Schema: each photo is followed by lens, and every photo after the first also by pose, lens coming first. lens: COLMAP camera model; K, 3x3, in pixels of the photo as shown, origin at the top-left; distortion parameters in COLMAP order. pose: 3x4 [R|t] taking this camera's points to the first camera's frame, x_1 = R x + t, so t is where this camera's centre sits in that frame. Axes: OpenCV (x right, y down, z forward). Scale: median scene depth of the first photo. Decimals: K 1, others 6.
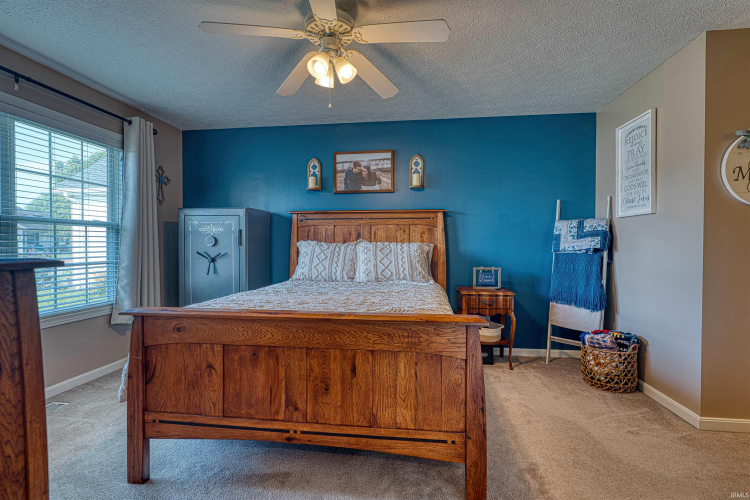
lens RADIAL K [[346.4, 0, 375.8], [0, 346.4, 247.8], [0, 0, 1]] dist [-0.004735, 0.000725]
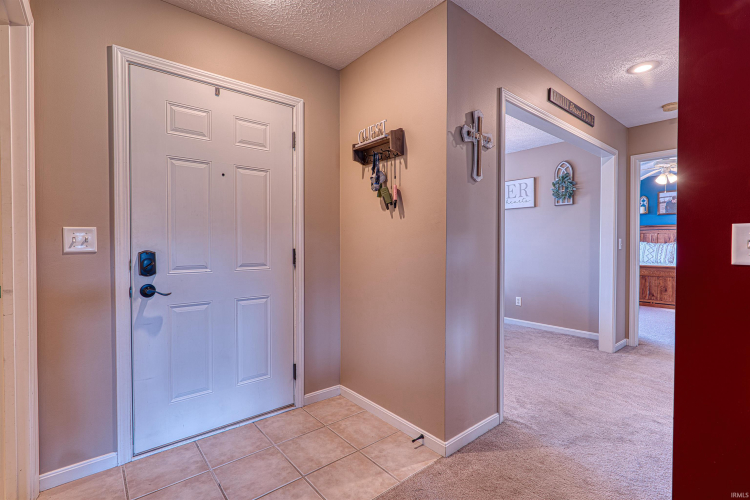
lens RADIAL K [[346.4, 0, 375.6], [0, 346.4, 245.5], [0, 0, 1]] dist [-0.004735, 0.000725]
pose [[0.732737, 0.000813, -0.680511, 0.026822], [-0.005293, 0.999976, -0.004505, 0.014427], [0.680491, 0.006902, 0.732724, -1.368882]]
